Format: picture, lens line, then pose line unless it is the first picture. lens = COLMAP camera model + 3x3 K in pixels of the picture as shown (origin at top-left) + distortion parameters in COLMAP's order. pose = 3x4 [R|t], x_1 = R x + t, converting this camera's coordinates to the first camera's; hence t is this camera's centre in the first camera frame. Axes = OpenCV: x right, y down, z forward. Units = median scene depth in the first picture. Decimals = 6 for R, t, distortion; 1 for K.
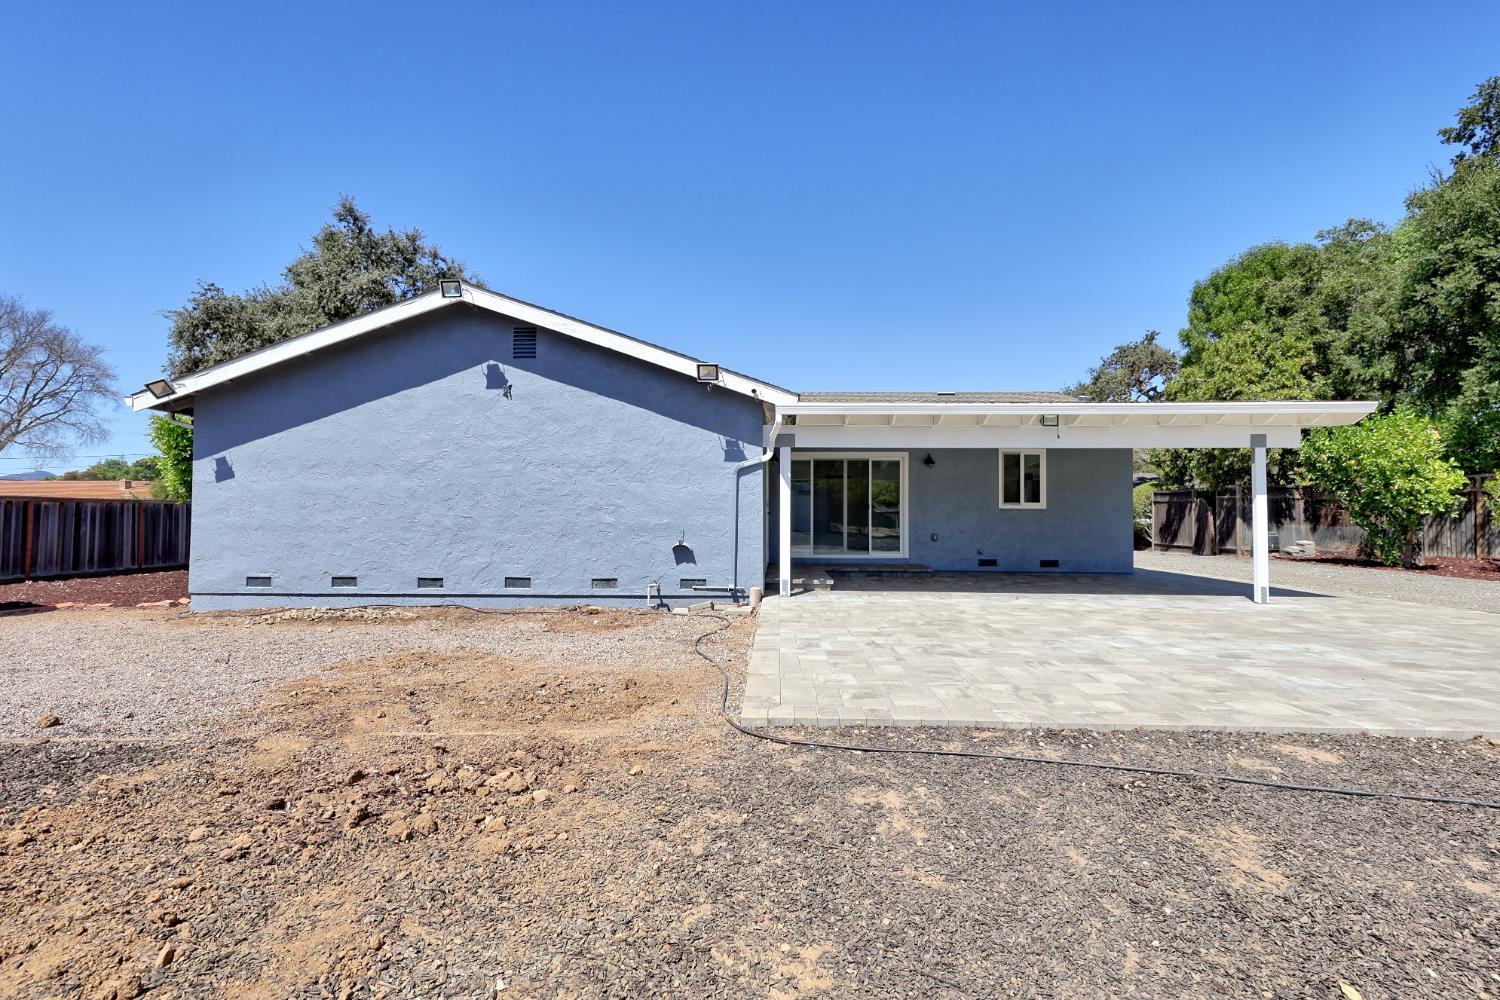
lens RADIAL K [[677.3, 0, 758.7], [0, 677.3, 500.0], [0, 0, 1]] dist [0.005311, -0.000531]
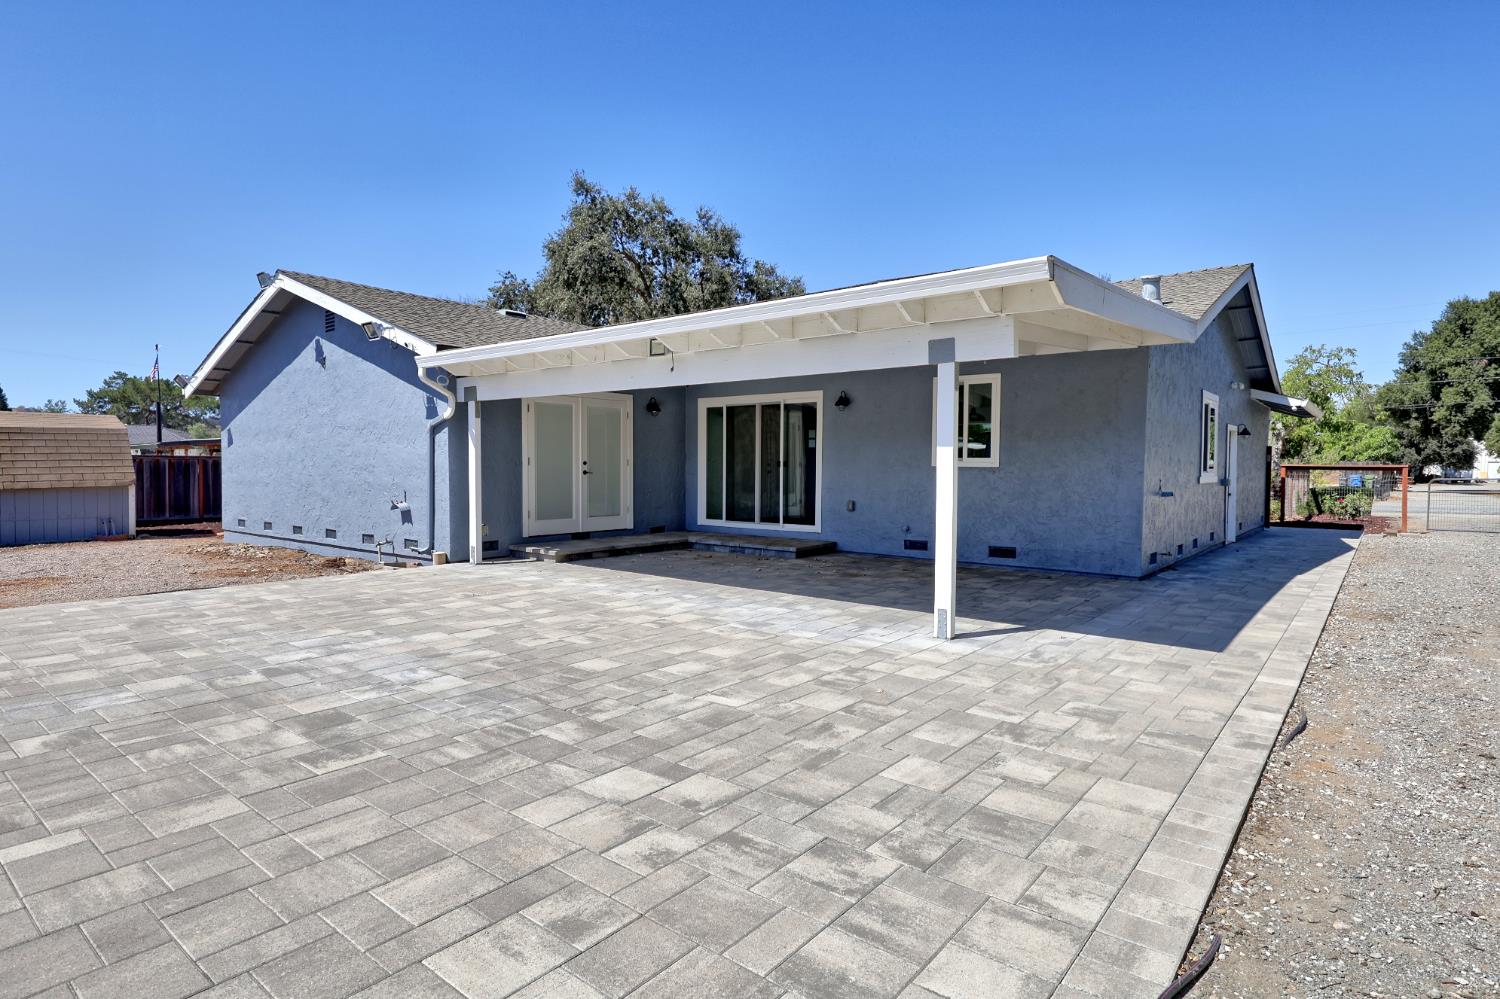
lens RADIAL K [[796.0, 0, 753.7], [0, 796.0, 501.3], [0, 0, 1]] dist [-0.004037, 0.001622]
pose [[0.802854, 0.027329, -0.595549, 0.686546], [0.010255, 0.998168, 0.059629, -0.002381], [0.596087, -0.053981, 0.801103, 0.252707]]
